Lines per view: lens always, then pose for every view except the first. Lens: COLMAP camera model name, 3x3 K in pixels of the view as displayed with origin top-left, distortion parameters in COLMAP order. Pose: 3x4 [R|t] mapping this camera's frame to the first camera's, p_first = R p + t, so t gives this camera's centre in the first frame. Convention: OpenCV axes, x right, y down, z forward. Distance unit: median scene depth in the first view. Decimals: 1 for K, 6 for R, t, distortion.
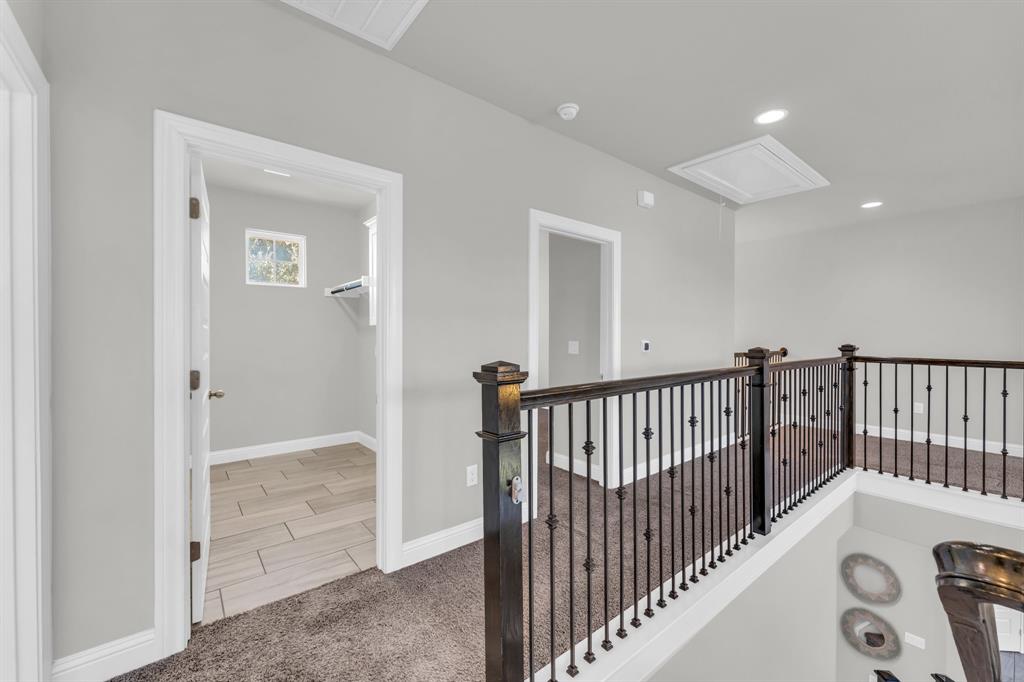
lens RADIAL K [[416.4, 0, 511.9], [0, 416.4, 339.1], [0, 0, 1]] dist [0.001881, 0.000174]
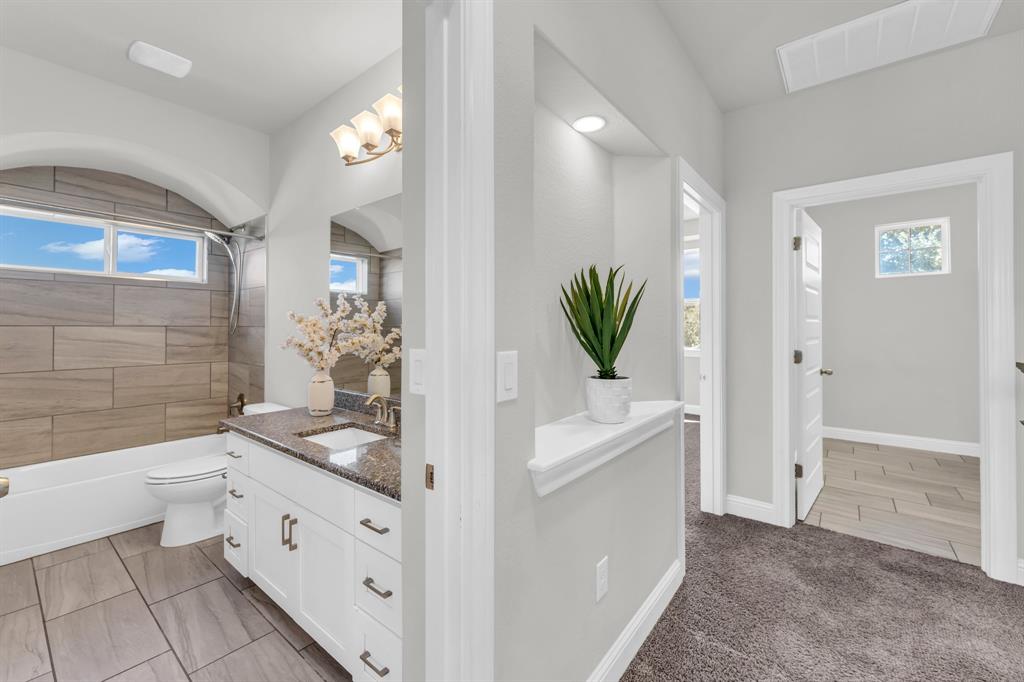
lens RADIAL K [[416.4, 0, 514.0], [0, 416.4, 324.8], [0, 0, 1]] dist [0.001881, 0.000174]
pose [[0.223758, -0.007202, -0.974618, 0.365151], [-0.005557, 0.999947, -0.008665, 0.002289], [0.974629, 0.007355, 0.223706, -0.257529]]
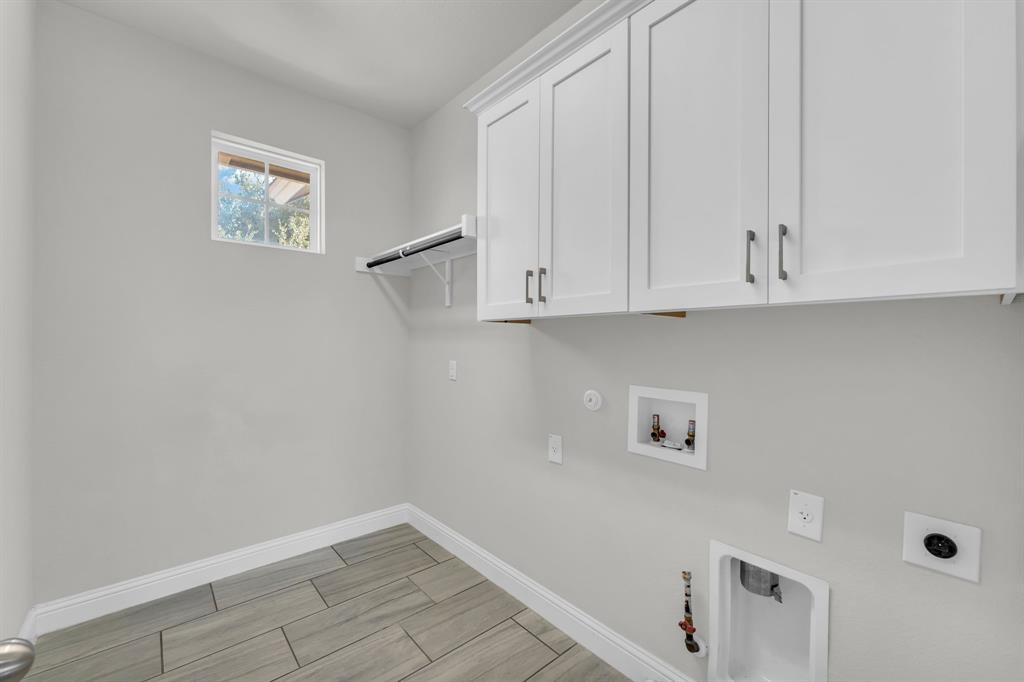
lens RADIAL K [[416.4, 0, 514.0], [0, 416.4, 337.9], [0, 0, 1]] dist [0.001881, 0.000174]
pose [[0.999056, 0.006856, 0.042892, -0.544847], [-0.006566, 0.999955, -0.006912, -0.019269], [-0.042938, 0.006624, 0.999056, 0.897848]]
